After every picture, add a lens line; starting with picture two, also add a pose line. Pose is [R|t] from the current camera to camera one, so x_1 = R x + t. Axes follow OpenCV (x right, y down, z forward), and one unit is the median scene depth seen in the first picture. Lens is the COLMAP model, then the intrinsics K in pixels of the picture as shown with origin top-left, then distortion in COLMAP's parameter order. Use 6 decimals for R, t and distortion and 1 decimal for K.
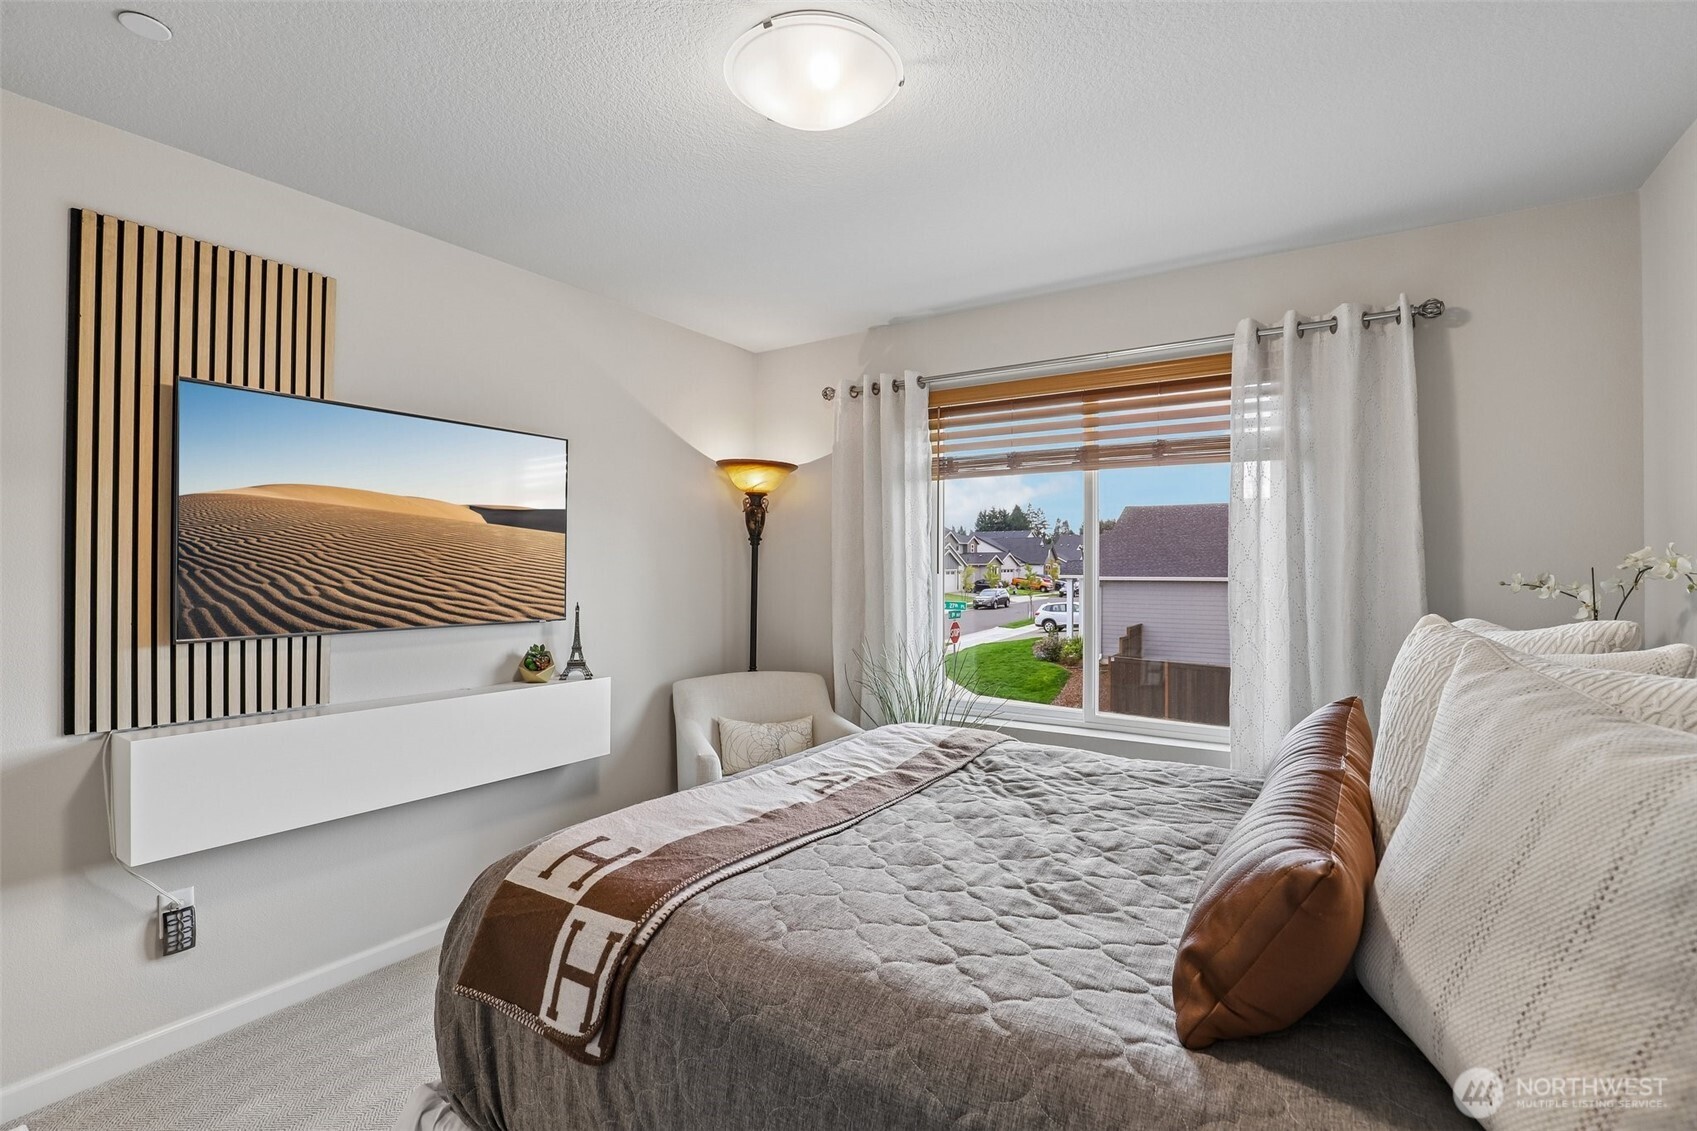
lens RADIAL K [[780.9, 0, 844.5], [0, 780.9, 569.2], [0, 0, 1]] dist [-0.017394, 0.005846]
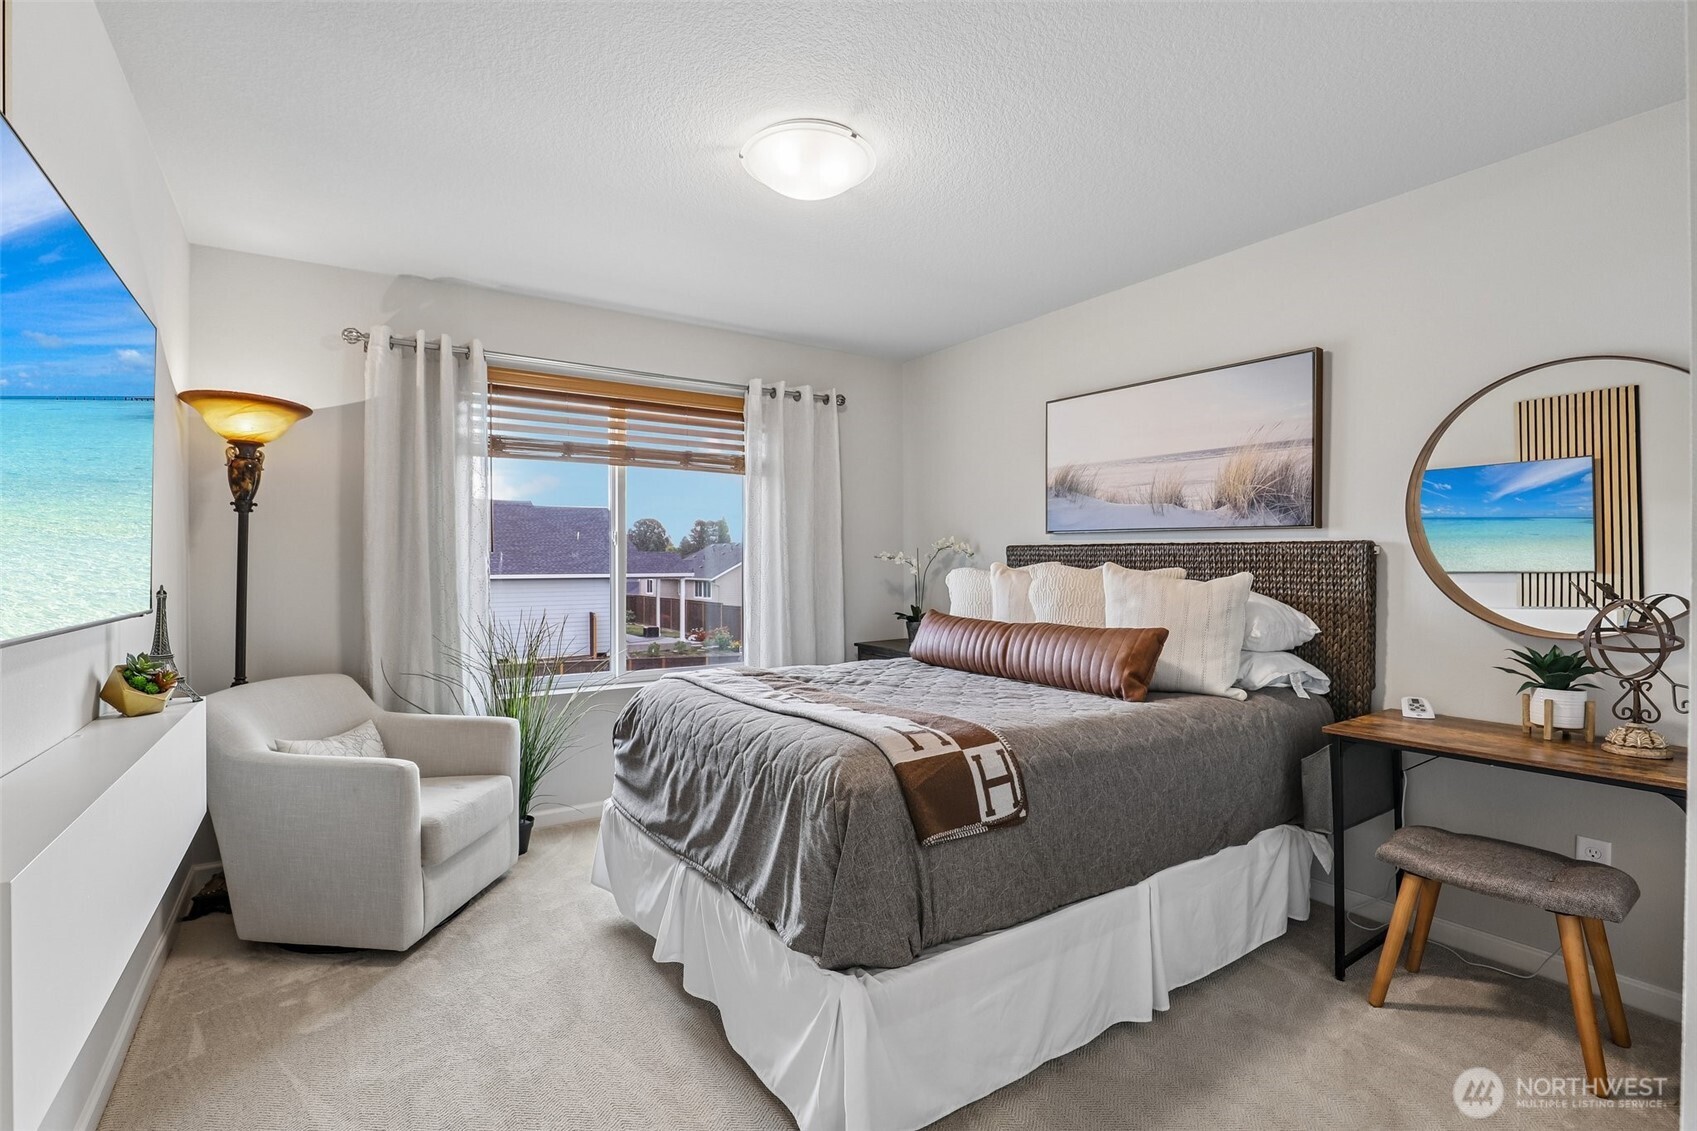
lens RADIAL K [[780.9, 0, 845.7], [0, 780.9, 562.8], [0, 0, 1]] dist [-0.017394, 0.005846]
pose [[0.389533, -0.000032, 0.921012, -0.647232], [0.012485, 0.999908, -0.005246, 0.030808], [-0.920928, 0.013542, 0.389498, 0.227365]]
